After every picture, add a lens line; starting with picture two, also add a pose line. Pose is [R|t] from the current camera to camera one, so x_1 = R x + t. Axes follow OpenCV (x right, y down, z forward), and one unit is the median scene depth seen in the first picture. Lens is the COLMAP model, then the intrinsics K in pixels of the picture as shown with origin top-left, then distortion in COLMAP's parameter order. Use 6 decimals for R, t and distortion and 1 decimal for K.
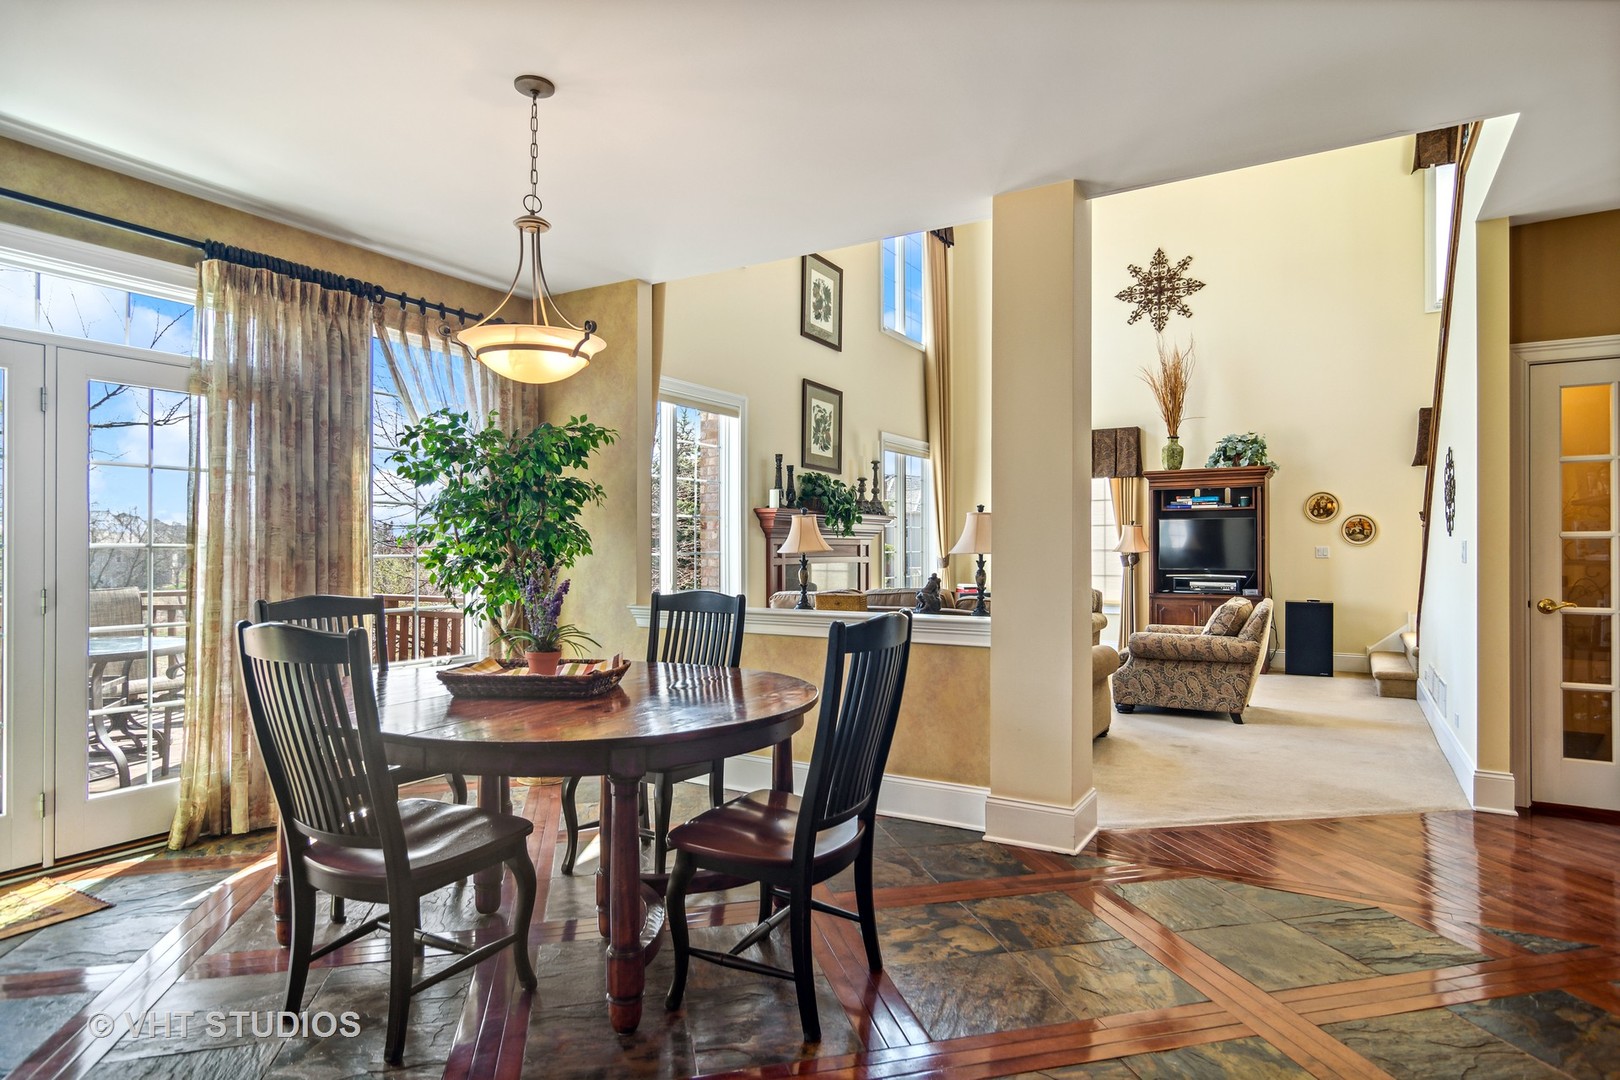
lens RADIAL K [[879.4, 0, 814.7], [0, 879.4, 545.1], [0, 0, 1]] dist [0.003088, -0.000392]
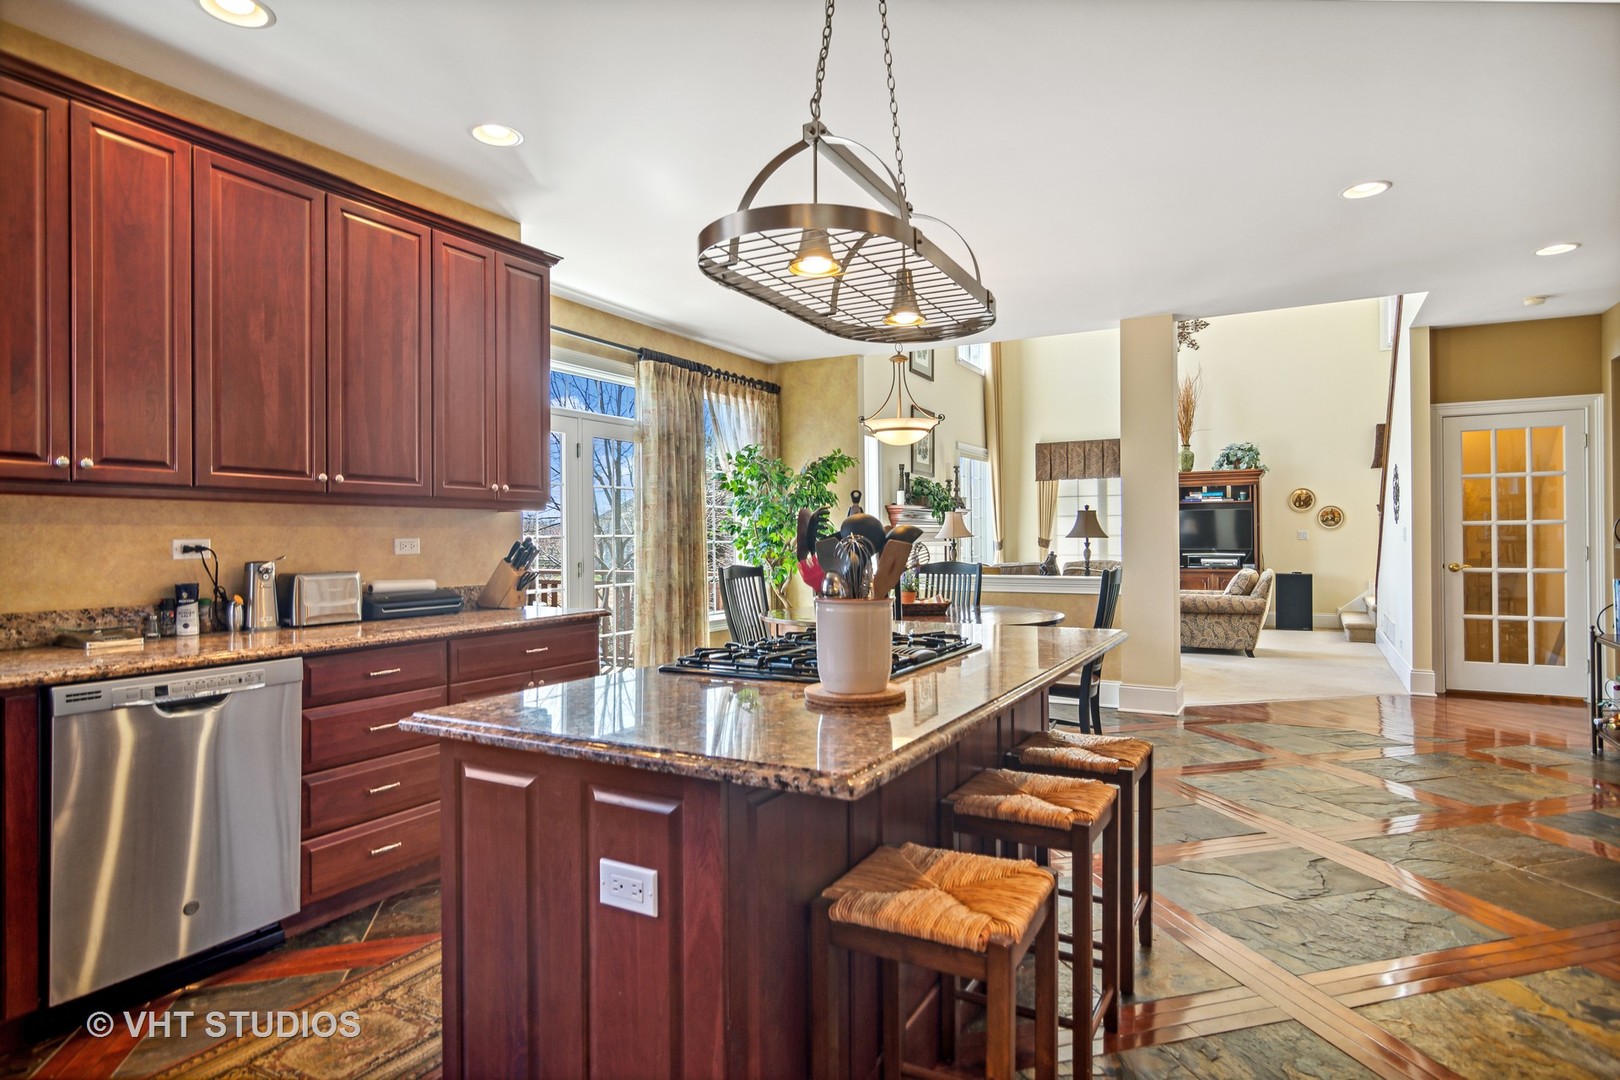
lens RADIAL K [[879.4, 0, 810.8], [0, 879.4, 533.1], [0, 0, 1]] dist [0.003088, -0.000392]
pose [[0.999519, -0.007519, 0.030084, -0.197093], [0.007482, 0.999971, 0.001339, -0.002126], [-0.030093, -0.001113, 0.999546, -0.288301]]
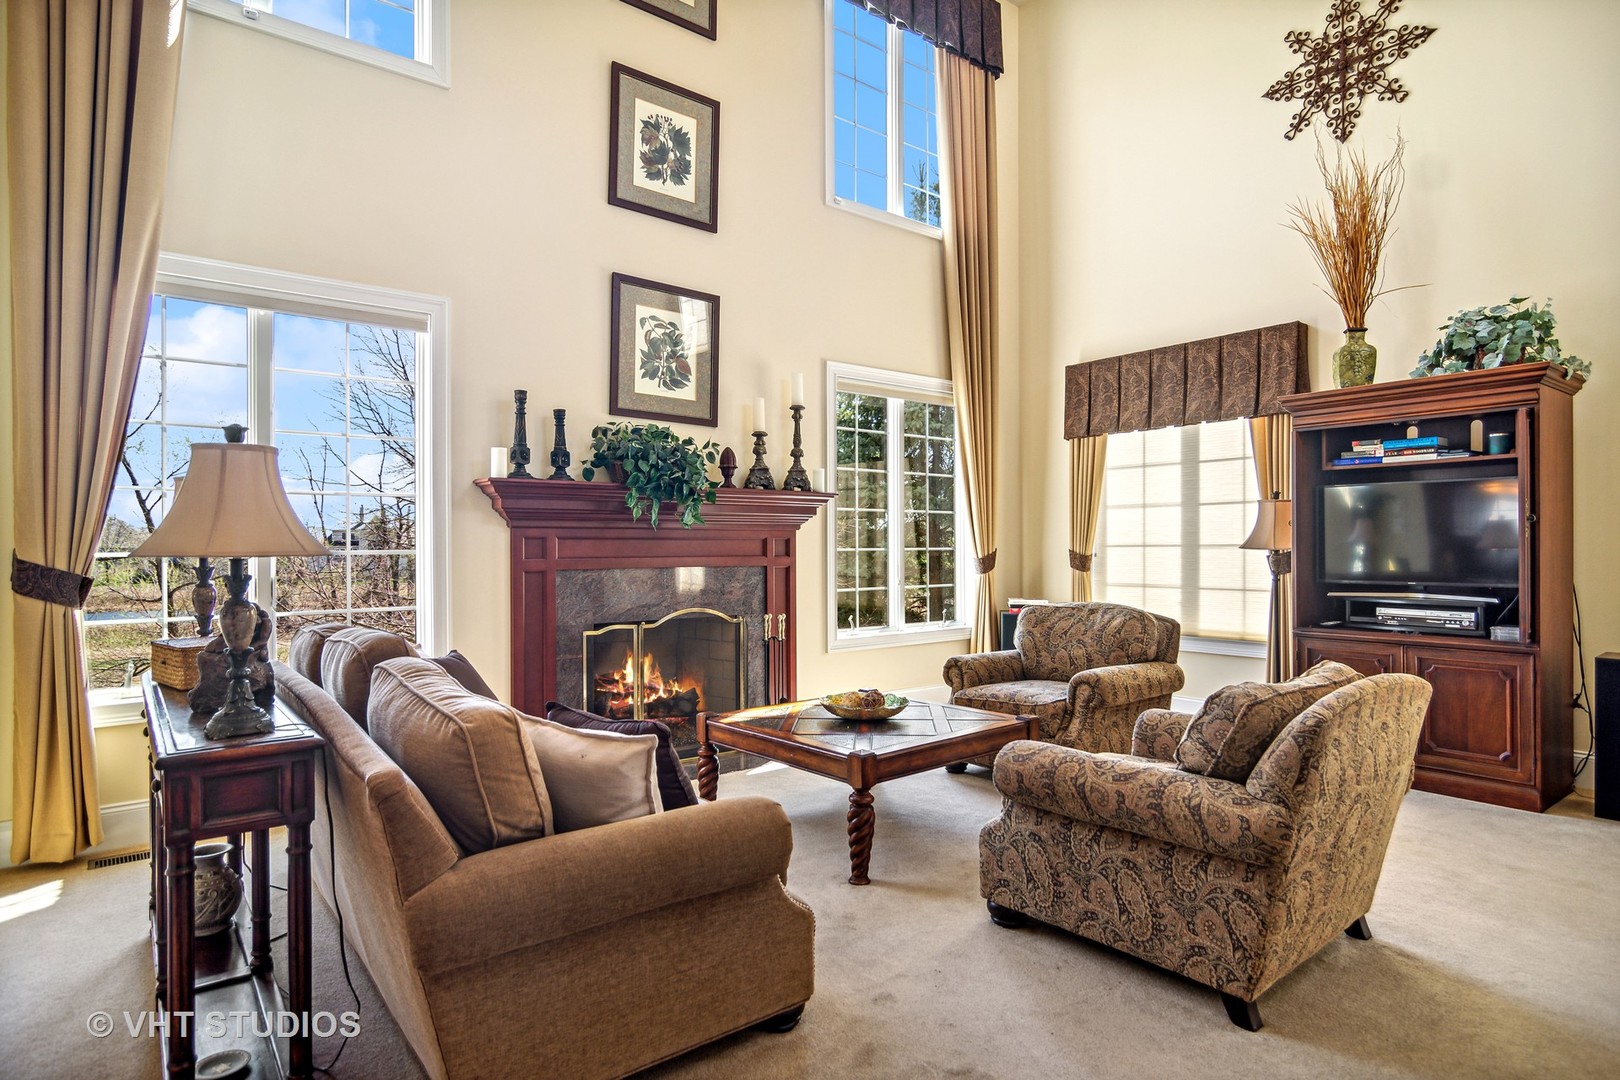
lens RADIAL K [[879.4, 0, 815.7], [0, 879.4, 547.4], [0, 0, 1]] dist [0.003088, -0.000392]
pose [[0.935355, -0.001825, -0.353705, 0.334821], [0.004303, 0.999971, 0.006221, 0.002803], [0.353683, -0.007341, 0.935336, 0.452058]]
